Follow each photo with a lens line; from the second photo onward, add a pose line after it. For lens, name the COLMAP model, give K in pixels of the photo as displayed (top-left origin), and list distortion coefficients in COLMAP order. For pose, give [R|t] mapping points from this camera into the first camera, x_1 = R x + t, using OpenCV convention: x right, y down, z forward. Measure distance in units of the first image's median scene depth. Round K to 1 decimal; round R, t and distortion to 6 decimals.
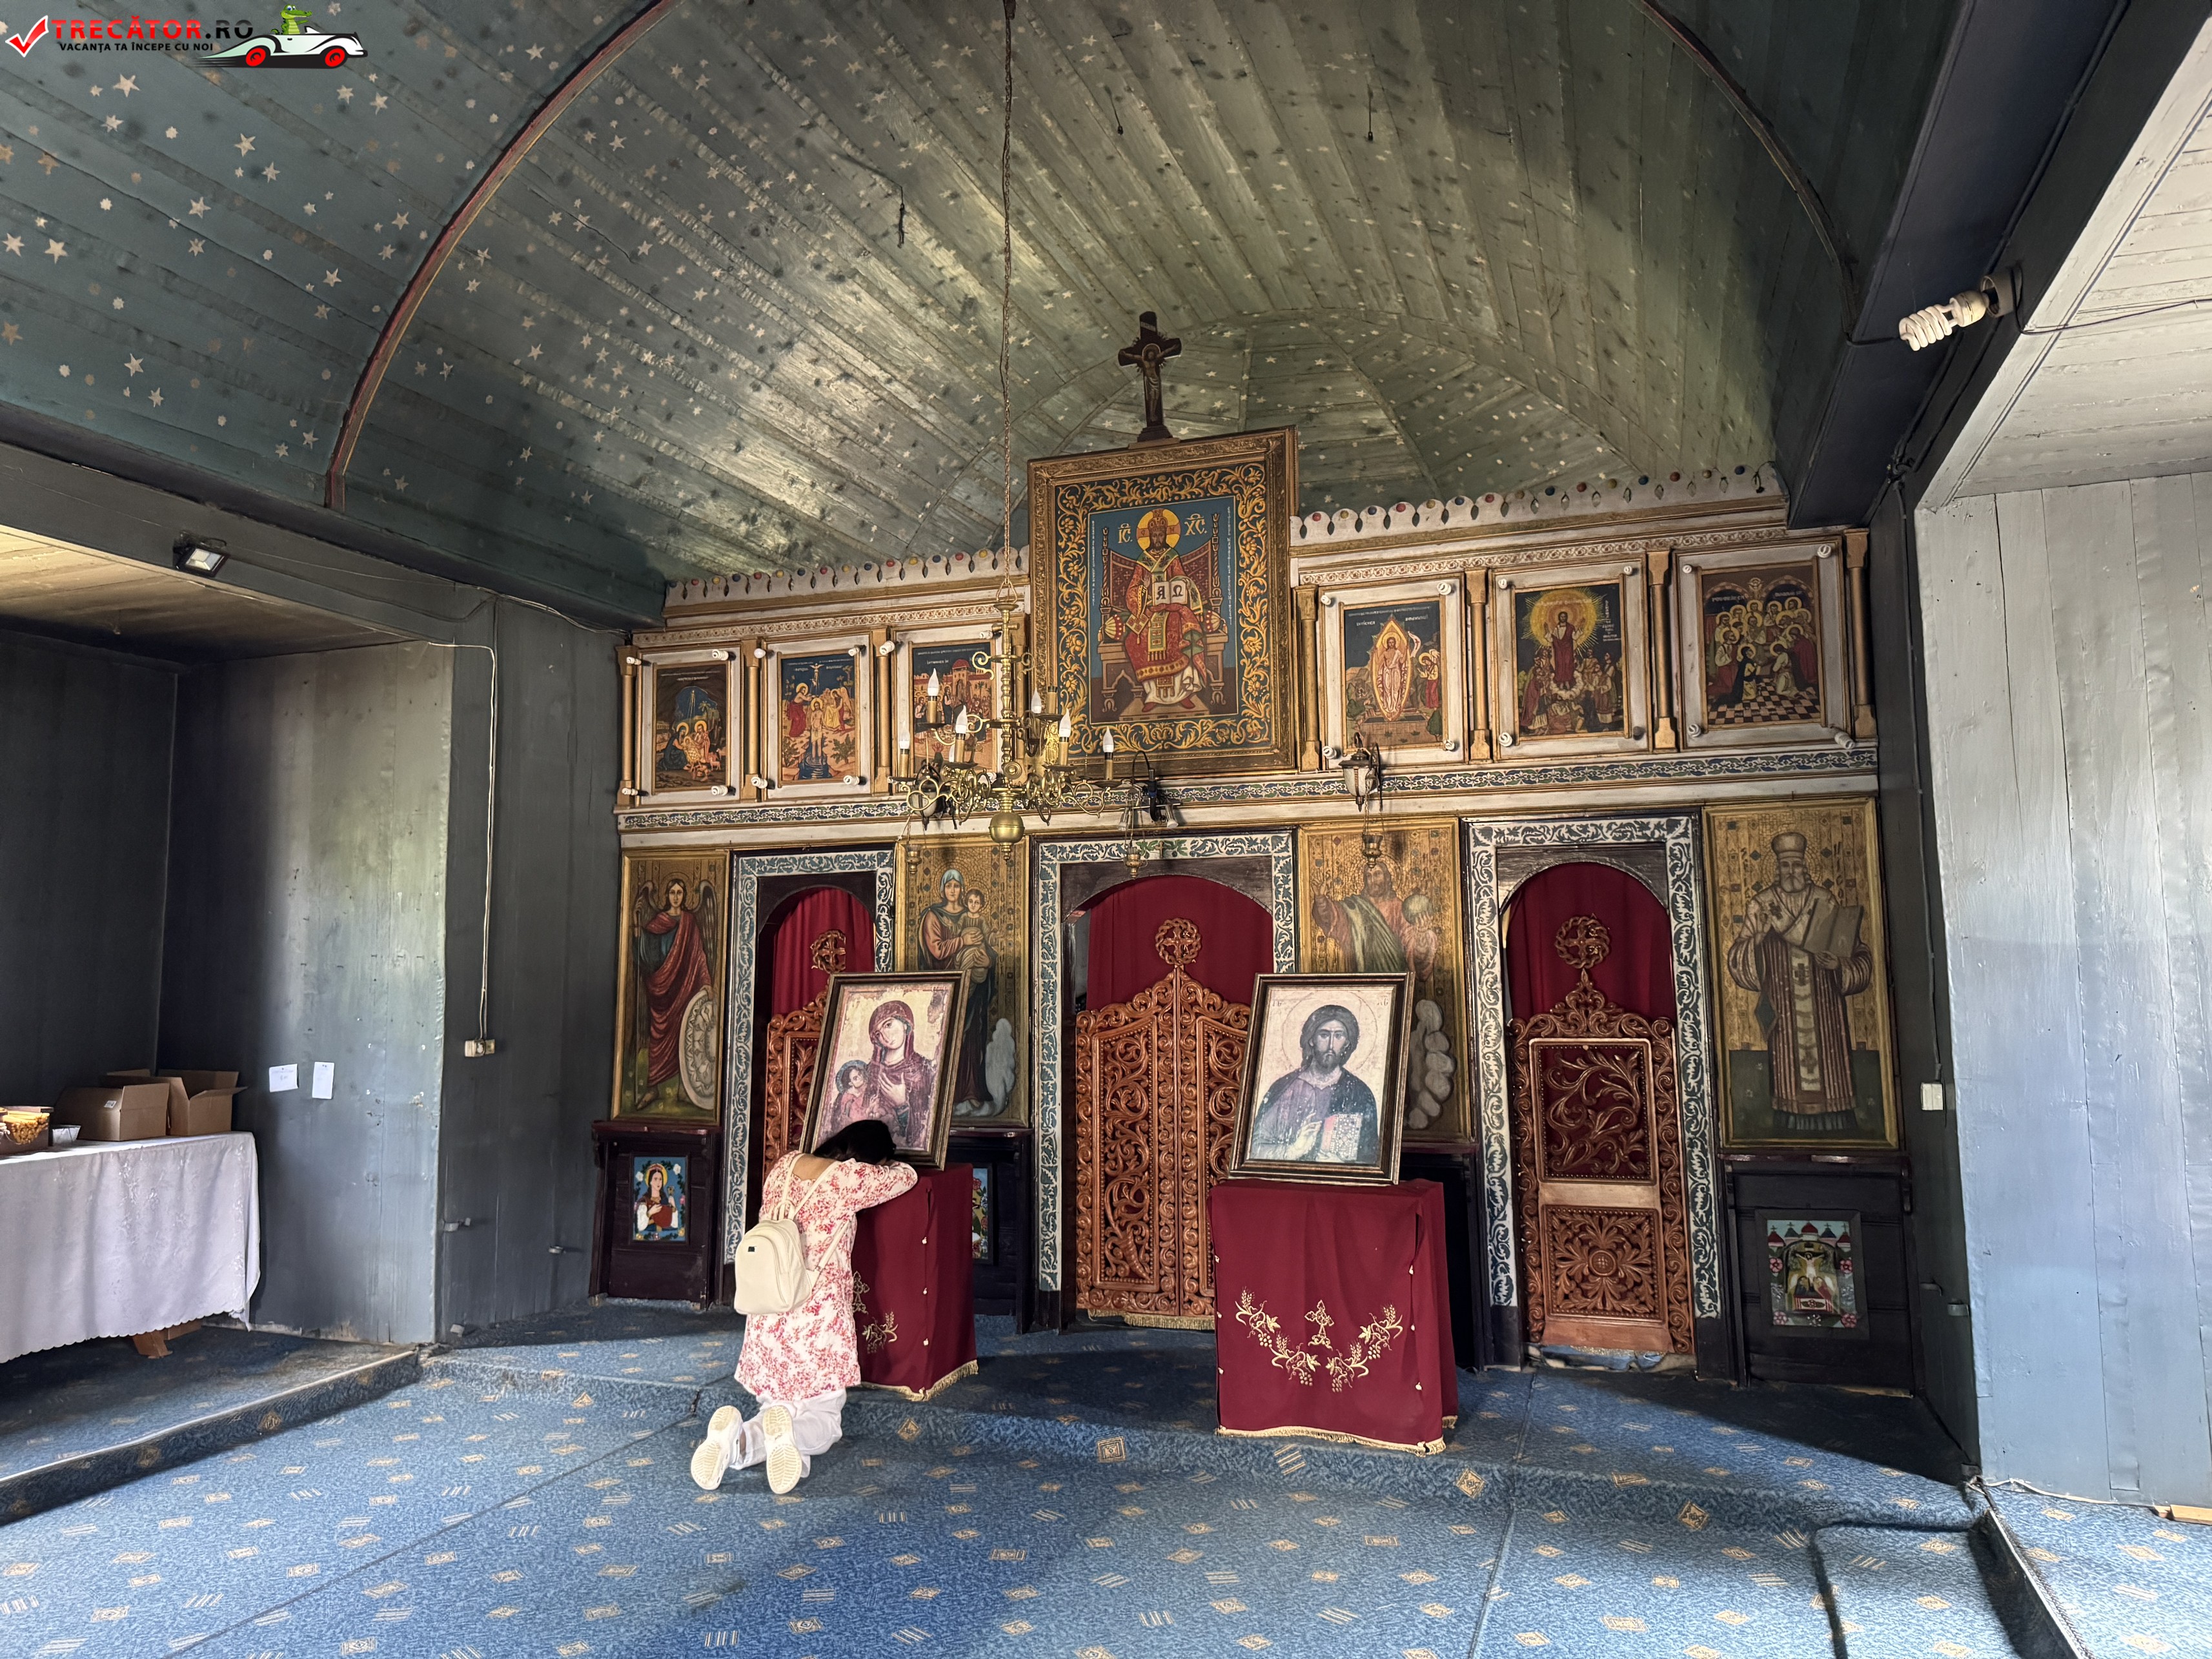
lens RADIAL K [[1550.5, 0, 1101.4], [0, 1550.5, 836.0], [0, 0, 1]] dist [0.180495, -0.381117]
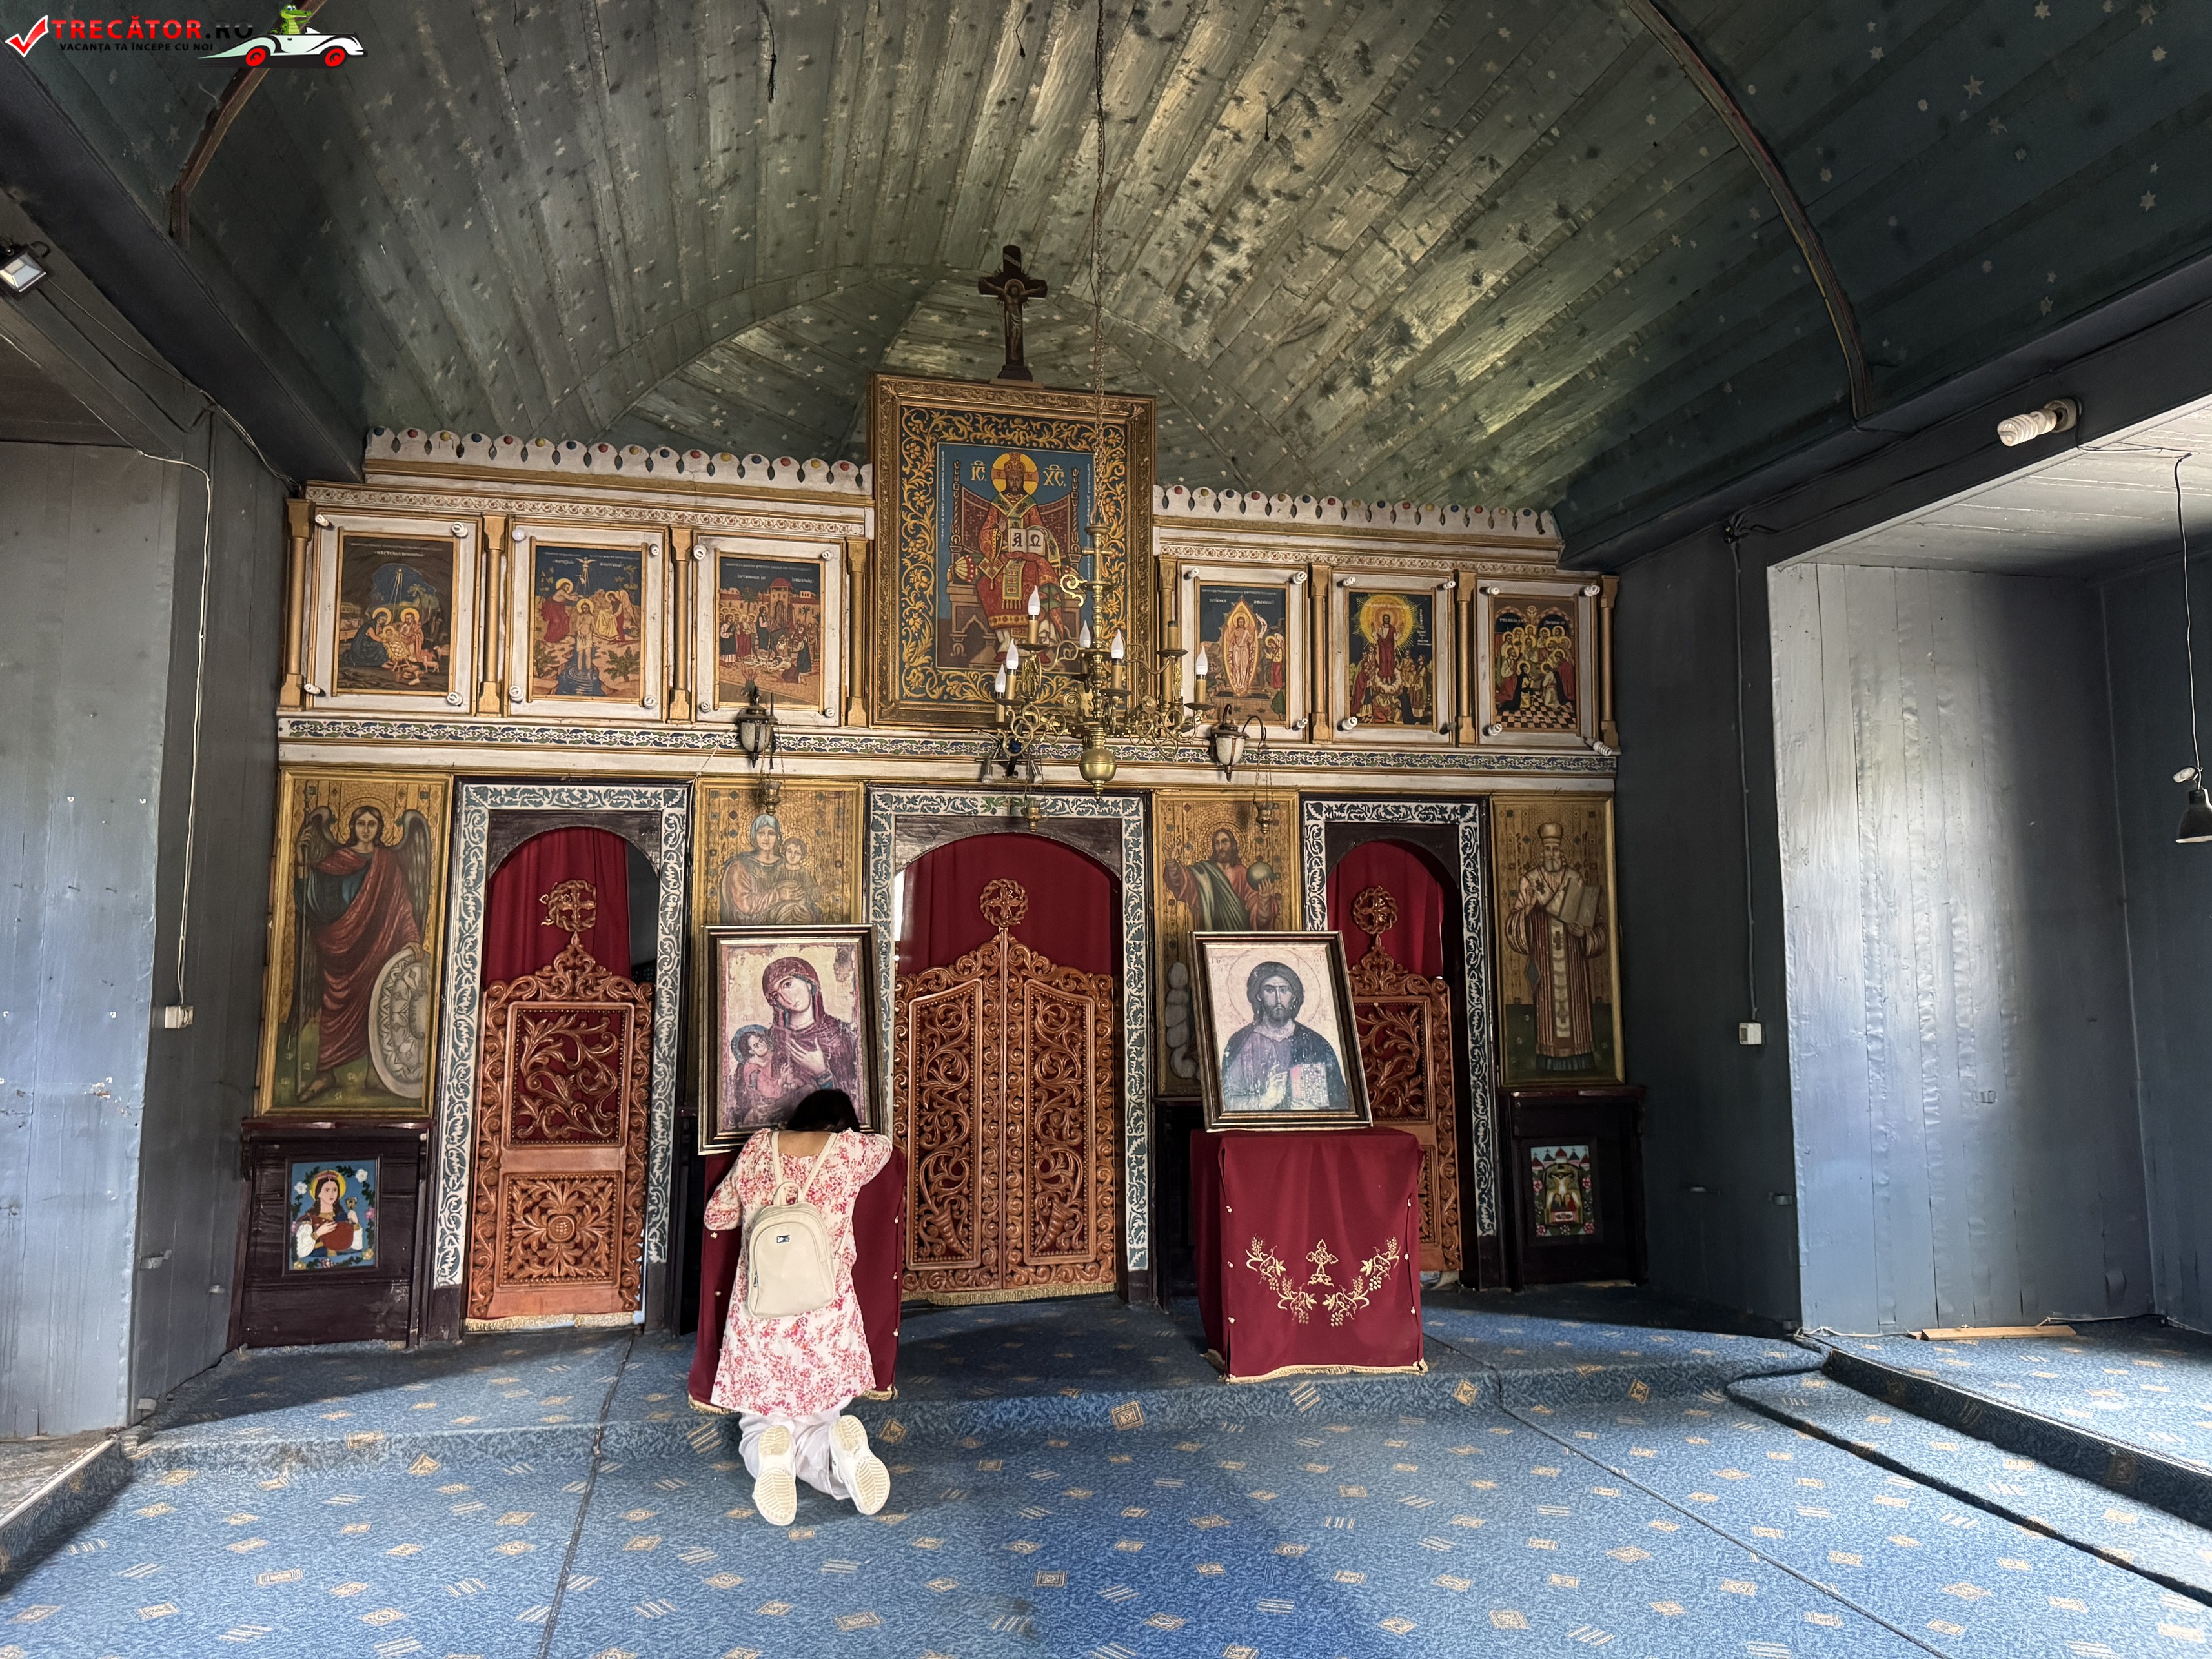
lens RADIAL K [[1550.5, 0, 1101.4], [0, 1550.5, 836.0], [0, 0, 1]] dist [0.180495, -0.381117]
pose [[0.845072, 0.053395, 0.531979, -0.450810], [-0.052204, 0.998487, -0.017290, 0.043503], [-0.532097, -0.013160, 0.846581, 0.164209]]
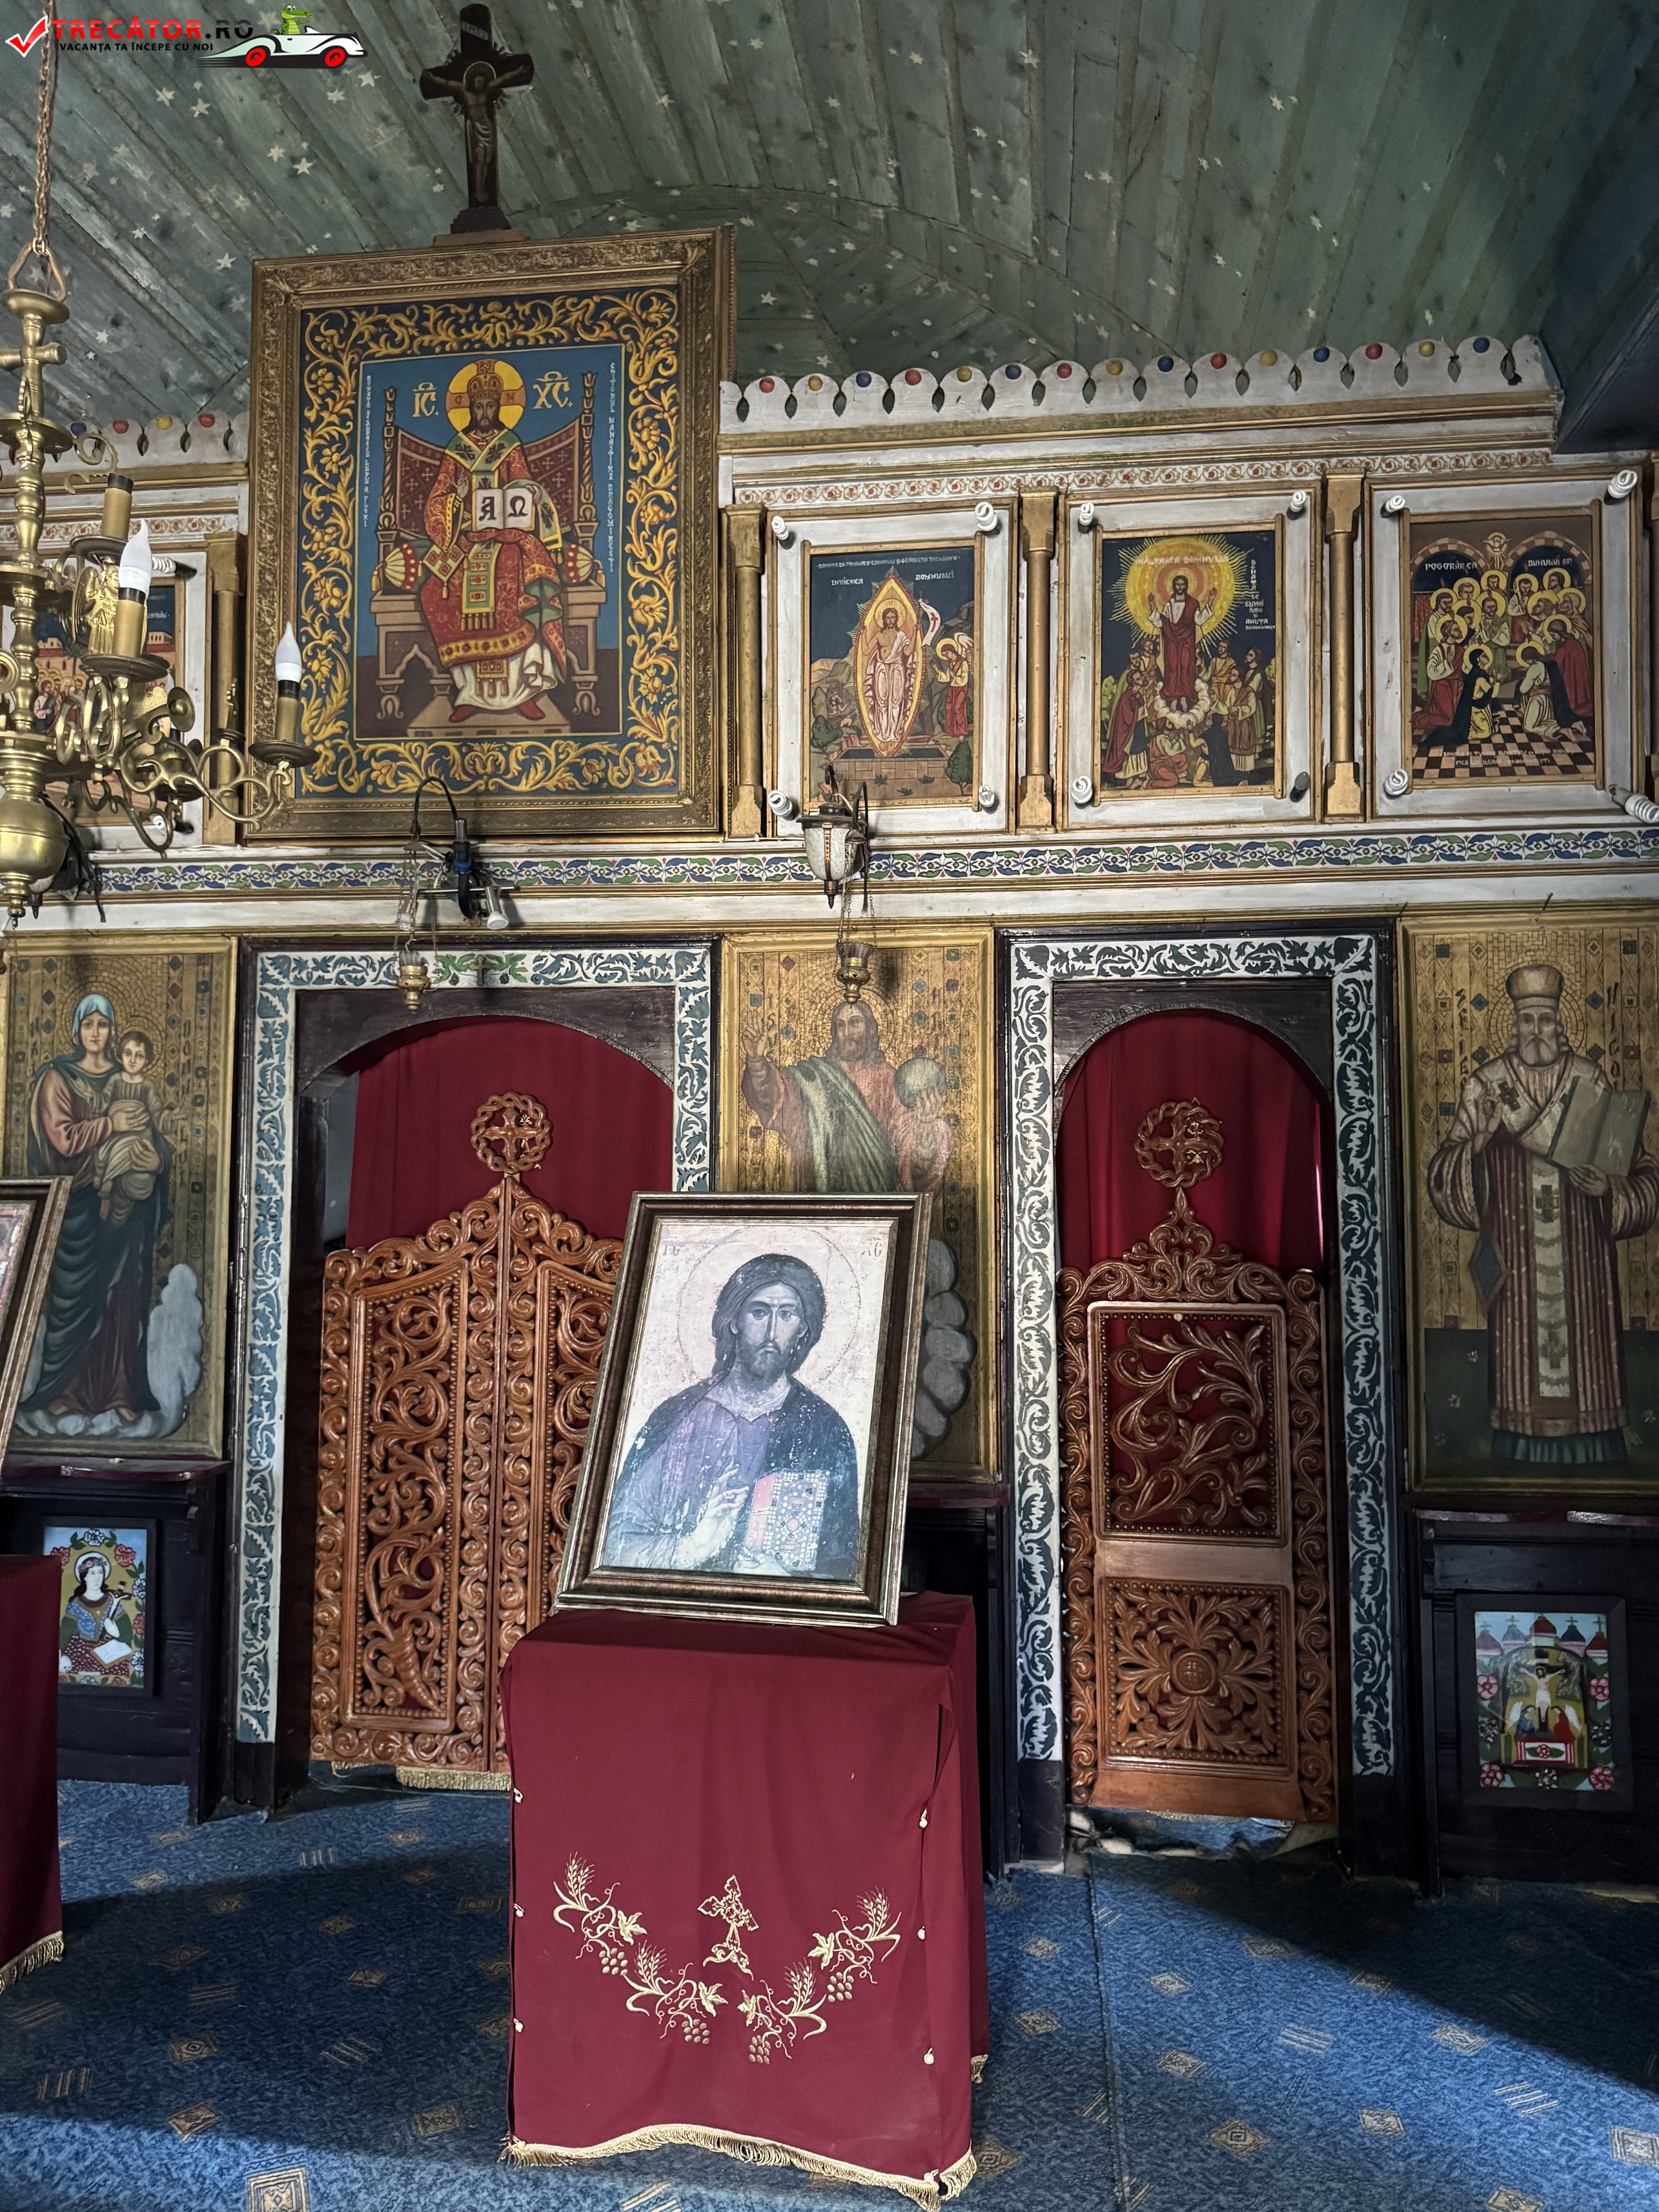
lens RADIAL K [[1556.8, 0, 843.5], [0, 1556.8, 1116.4], [0, 0, 1]] dist [0.142095, -0.283217]
pose [[0.978684, 0.023679, 0.204001, 0.056134], [-0.033367, 0.998466, 0.044182, 0.034452], [-0.202642, -0.050047, 0.977973, 0.436515]]
